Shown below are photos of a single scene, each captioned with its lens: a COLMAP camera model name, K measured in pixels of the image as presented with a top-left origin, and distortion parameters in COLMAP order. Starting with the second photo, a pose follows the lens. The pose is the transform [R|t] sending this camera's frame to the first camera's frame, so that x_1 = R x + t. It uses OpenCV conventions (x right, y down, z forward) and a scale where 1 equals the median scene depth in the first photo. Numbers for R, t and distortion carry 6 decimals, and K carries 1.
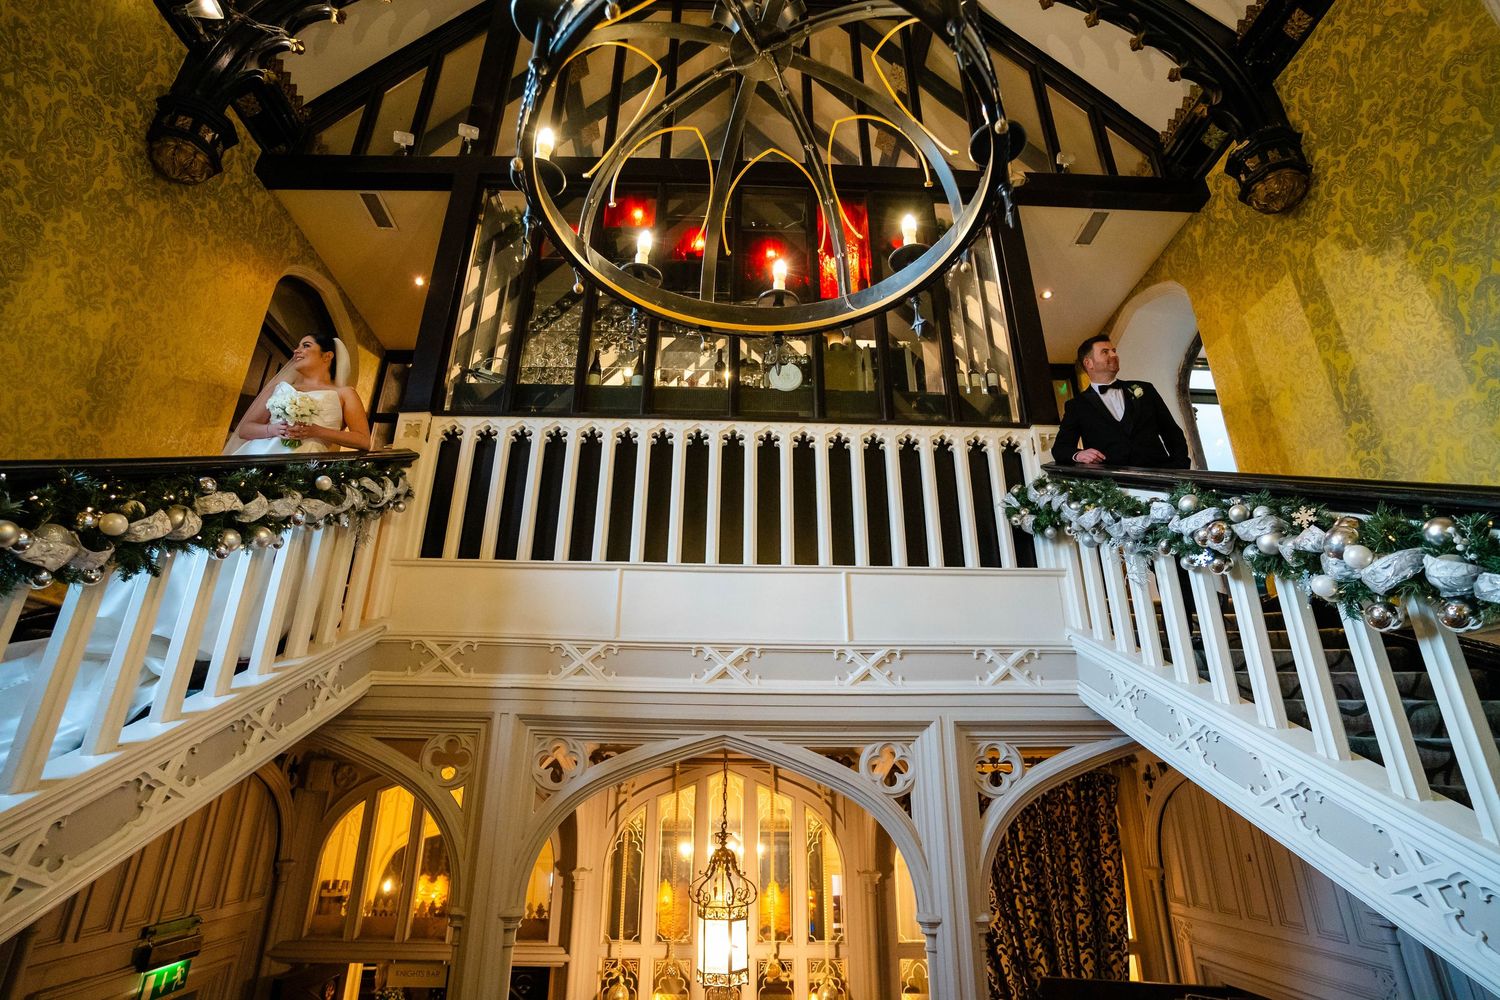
lens RADIAL K [[742.9, 0, 759.9], [0, 742.9, 500.9], [0, 0, 1]] dist [-0.053623, 0.020523]
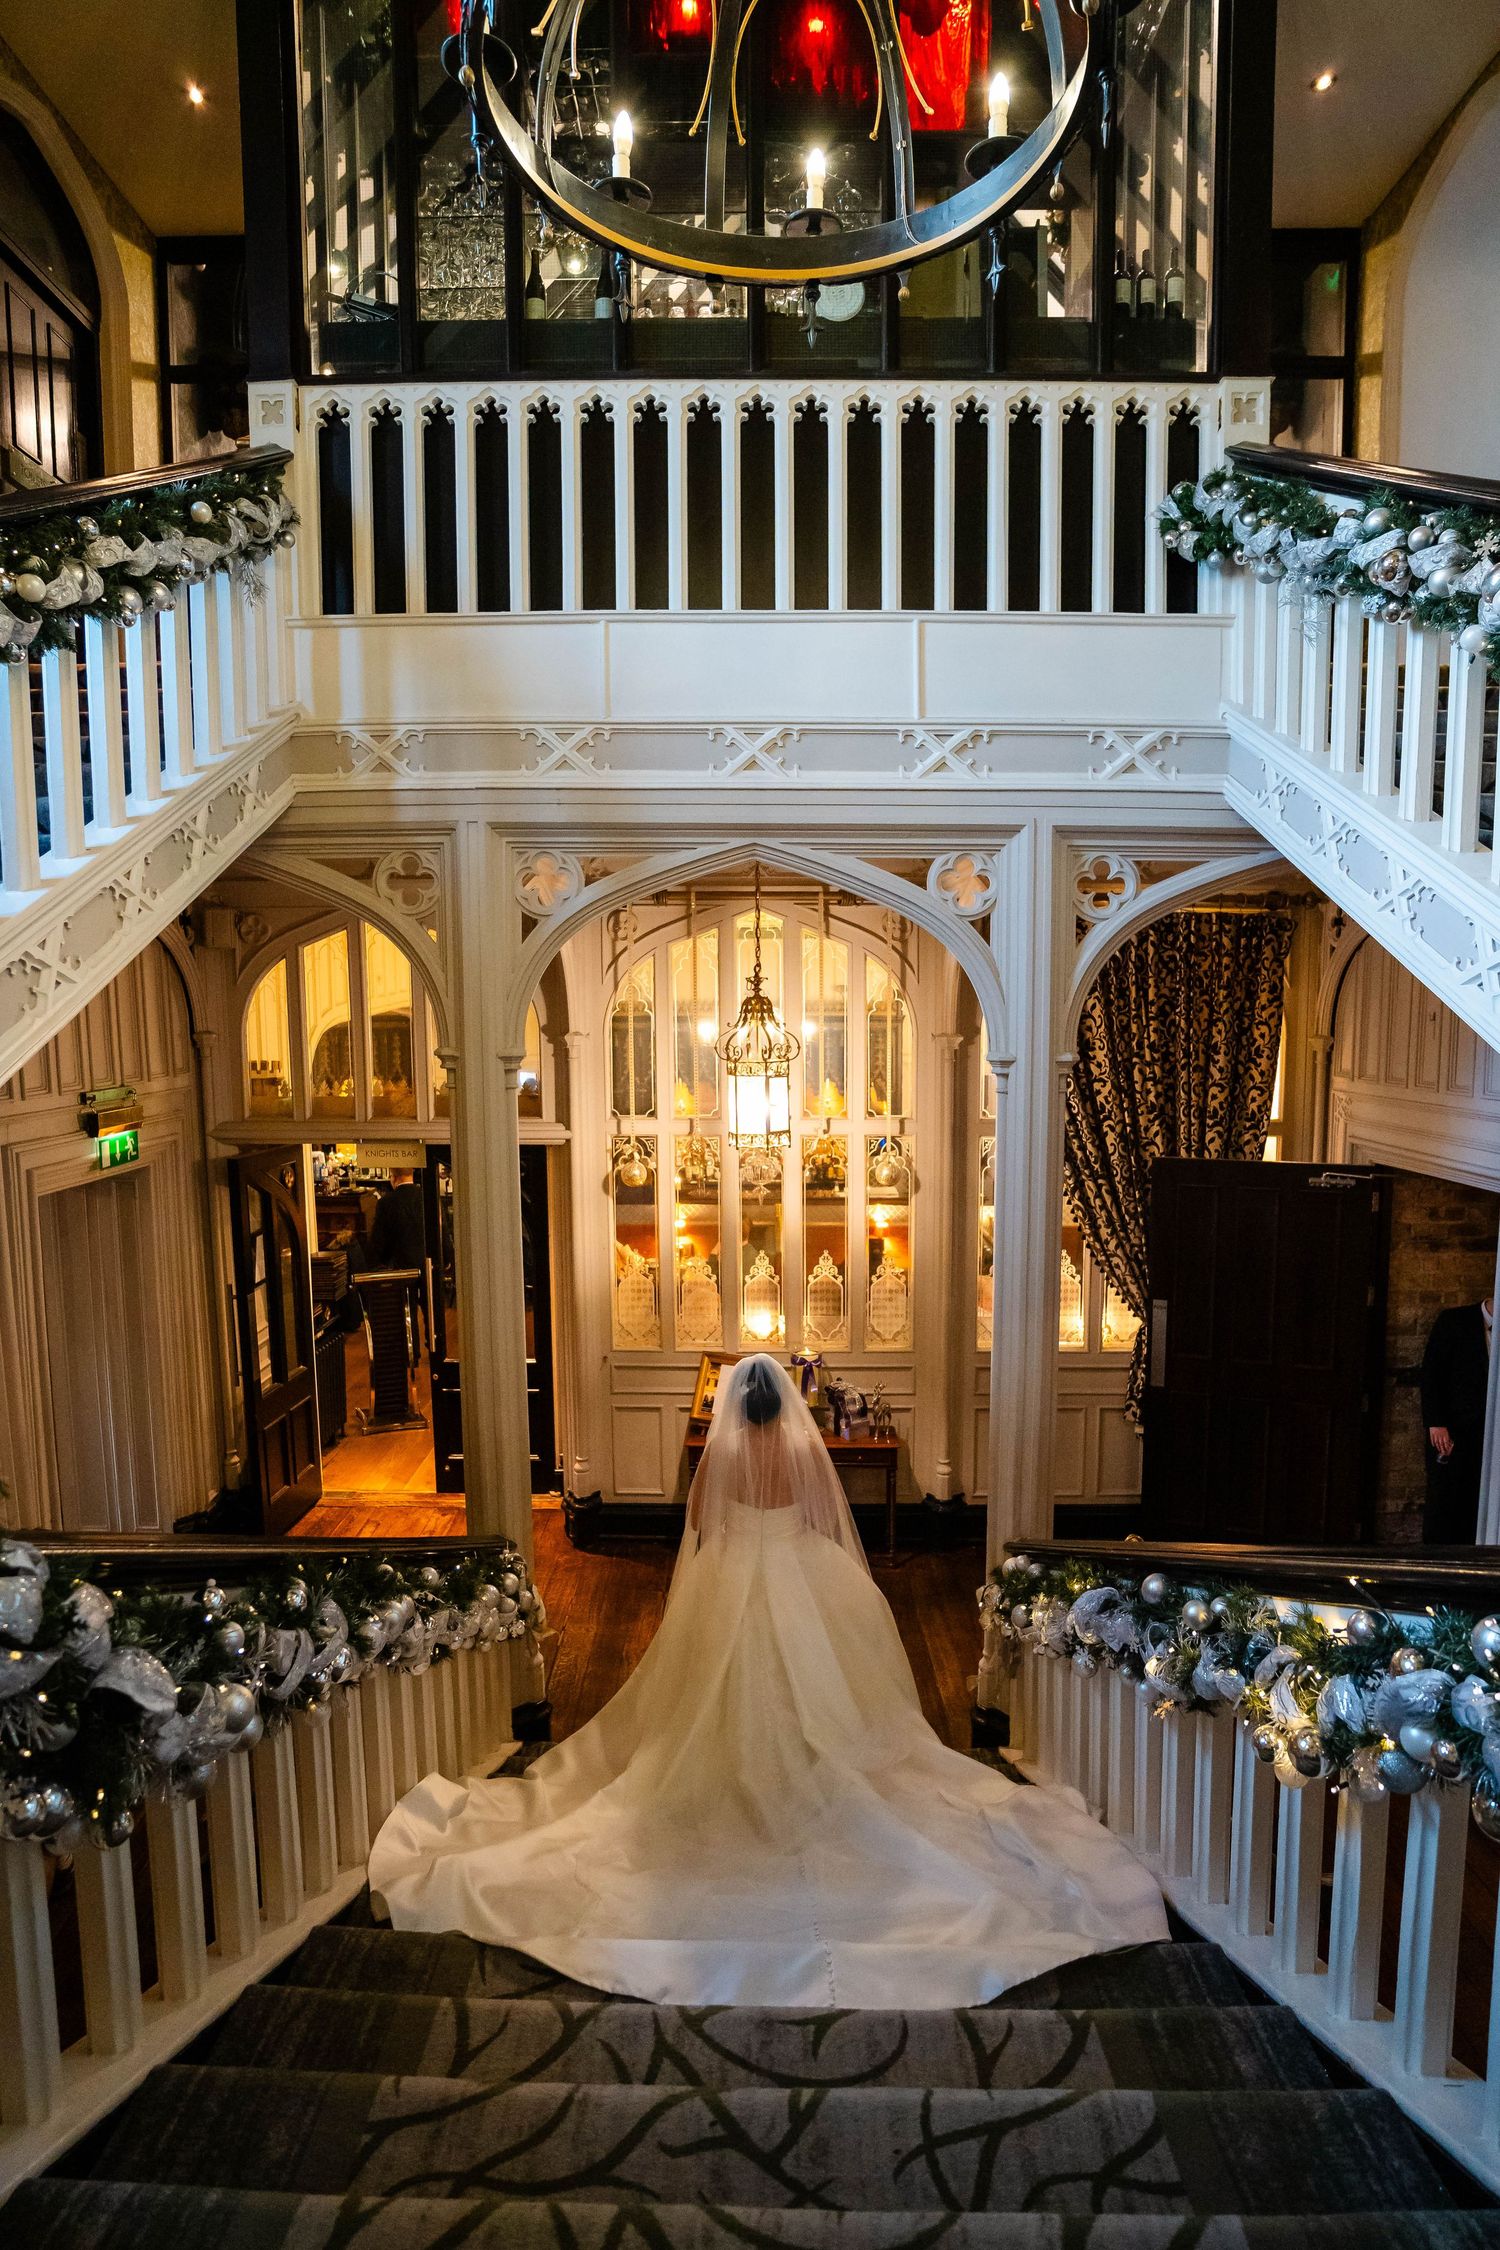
lens RADIAL K [[1232.4, 0, 765.6], [0, 1232.4, 1139.8], [0, 0, 1]] dist [-0.072056, 0.025906]
pose [[0.999168, -0.000735, -0.040768, 0.014755], [0.020071, 0.879181, 0.476065, -0.023267], [0.035493, -0.476487, 0.878465, -0.255261]]
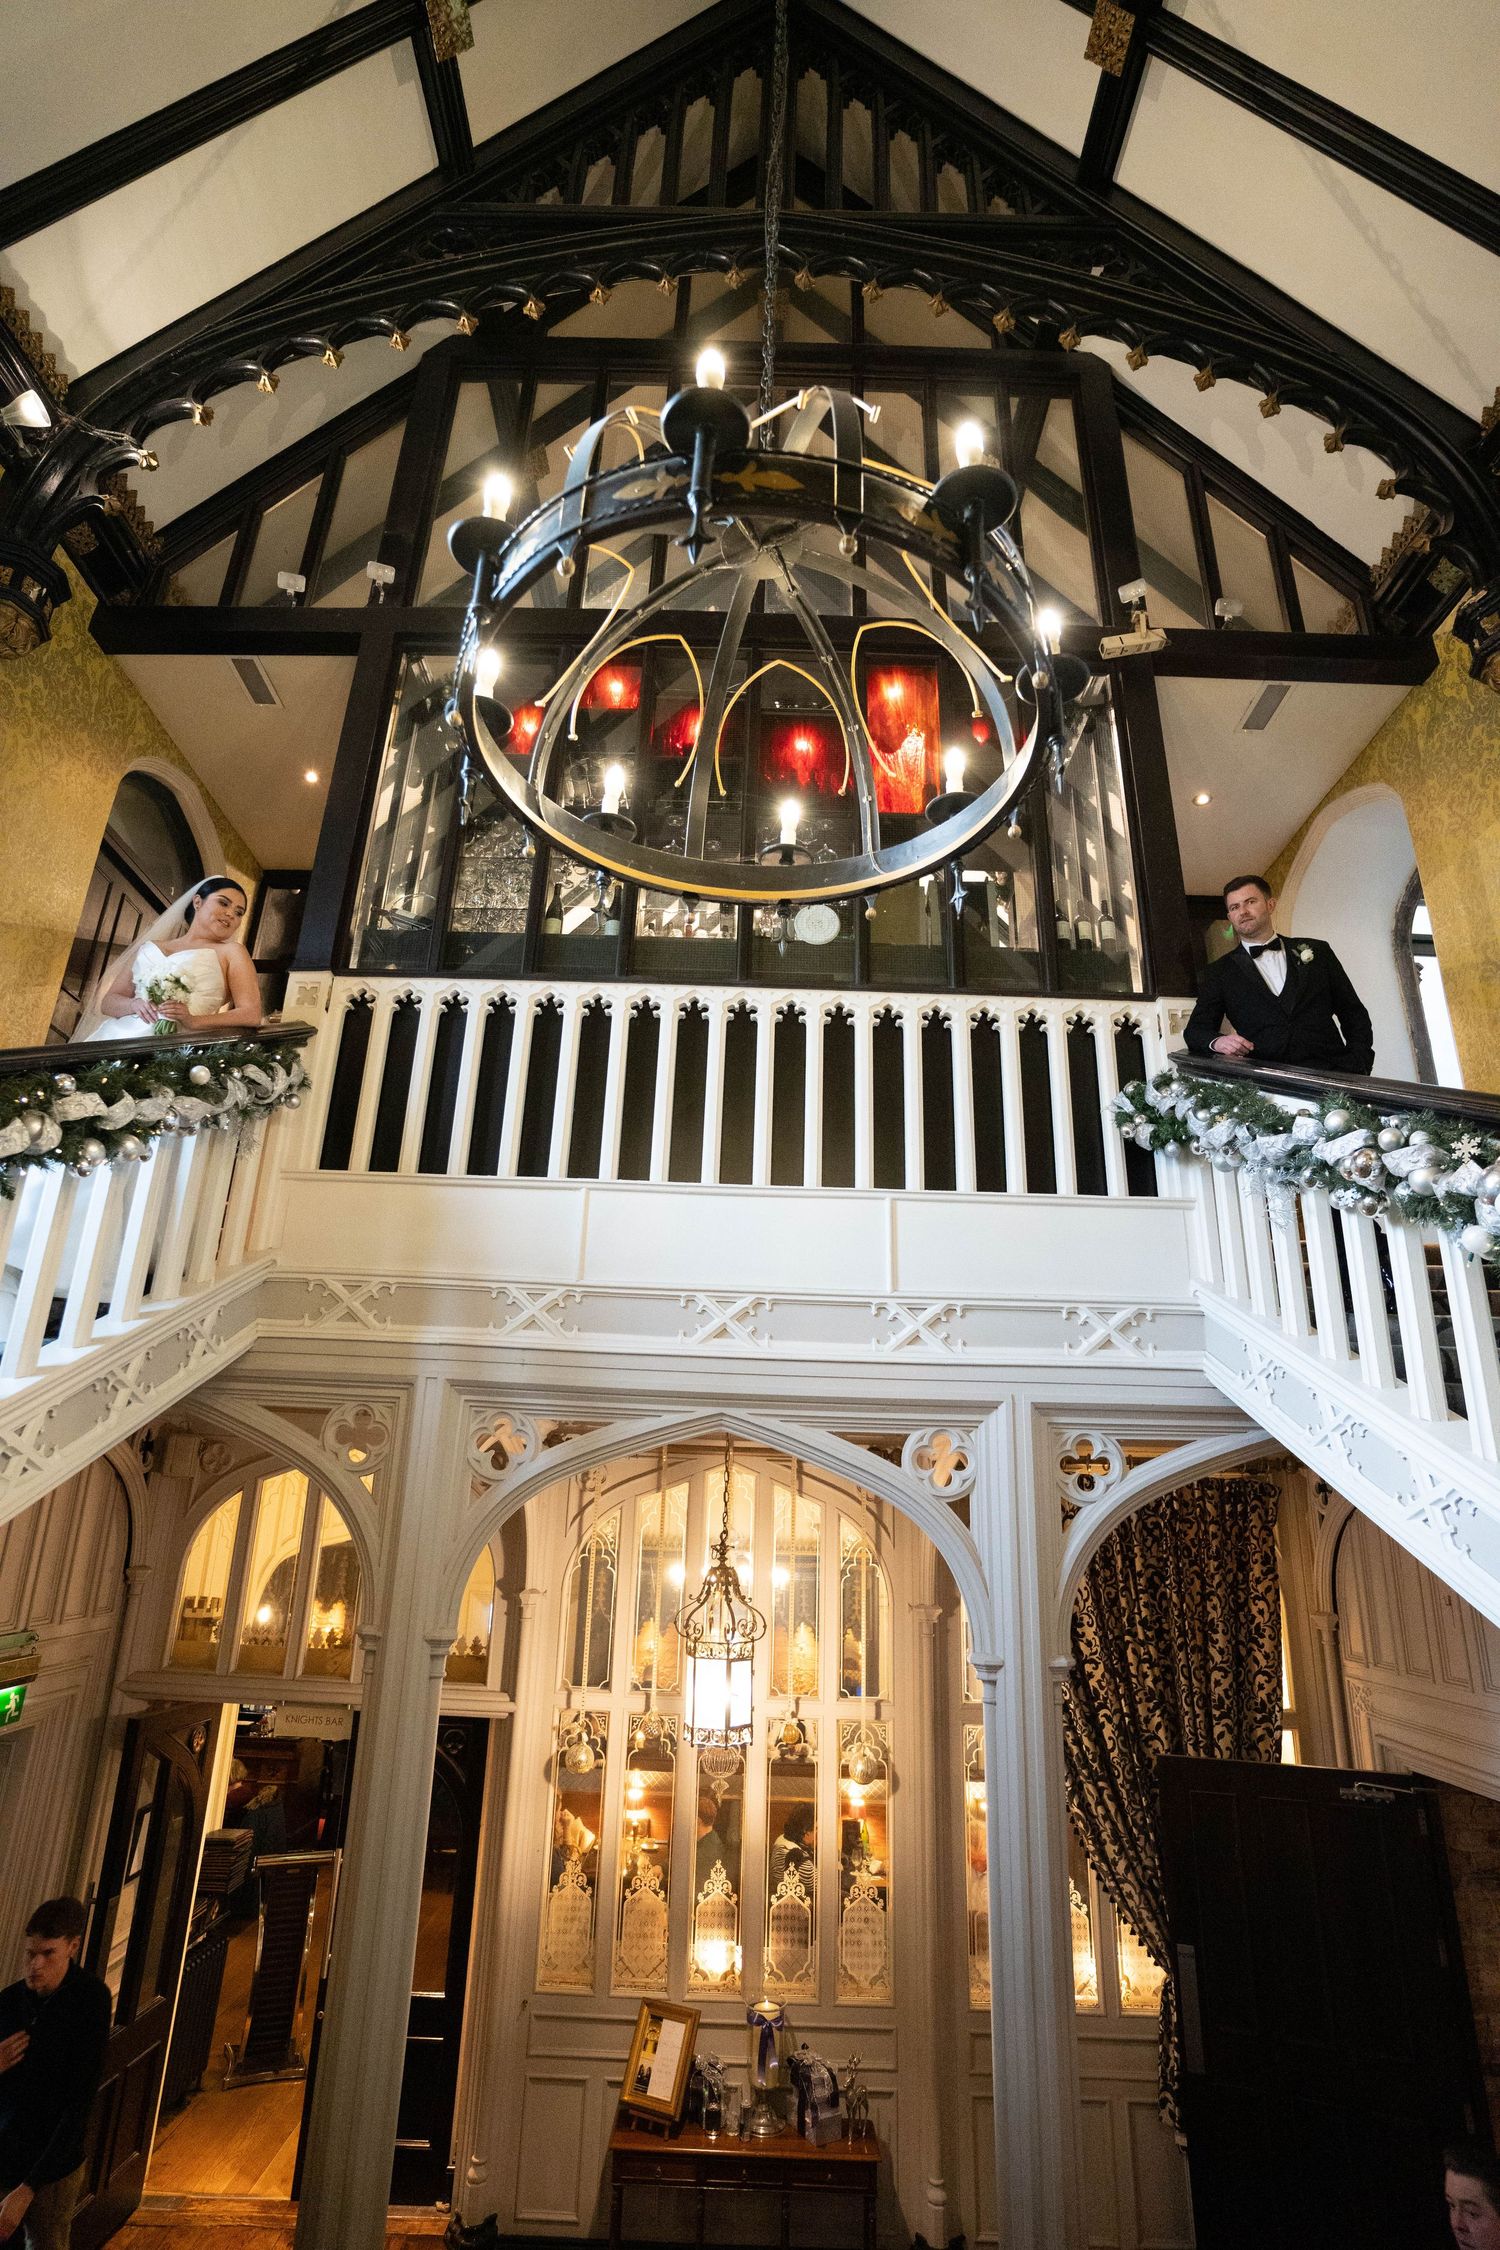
lens RADIAL K [[1114.3, 0, 759.9], [0, 1114.3, 1119.7], [0, 0, 1]] dist [-0.053623, 0.020523]
pose [[0.999133, 0.015274, -0.038741, 0.026996], [-0.013594, 0.998971, 0.043258, -0.026583], [0.039362, -0.042693, 0.998313, -0.099860]]
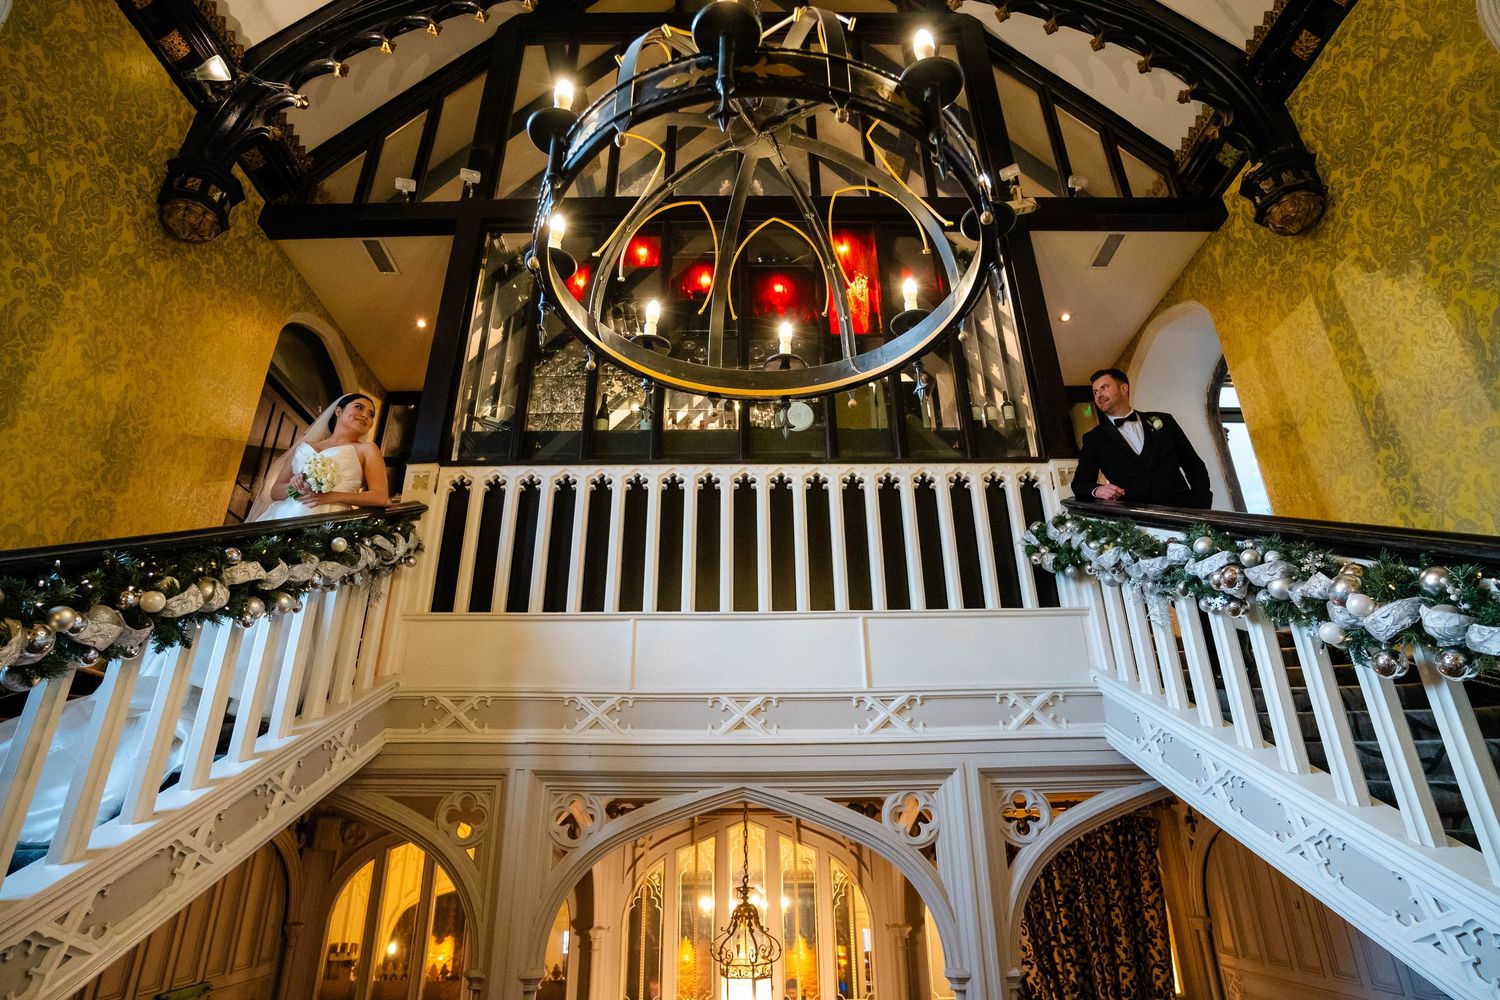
lens RADIAL K [[794.2, 0, 759.7], [0, 794.2, 497.6], [0, 0, 1]] dist [-0.053893, 0.020455]
pose [[0.999448, -0.026428, -0.020115, 0.004698], [0.025743, 0.999105, -0.033556, -0.028413], [0.020984, 0.033020, 0.999234, -0.052457]]
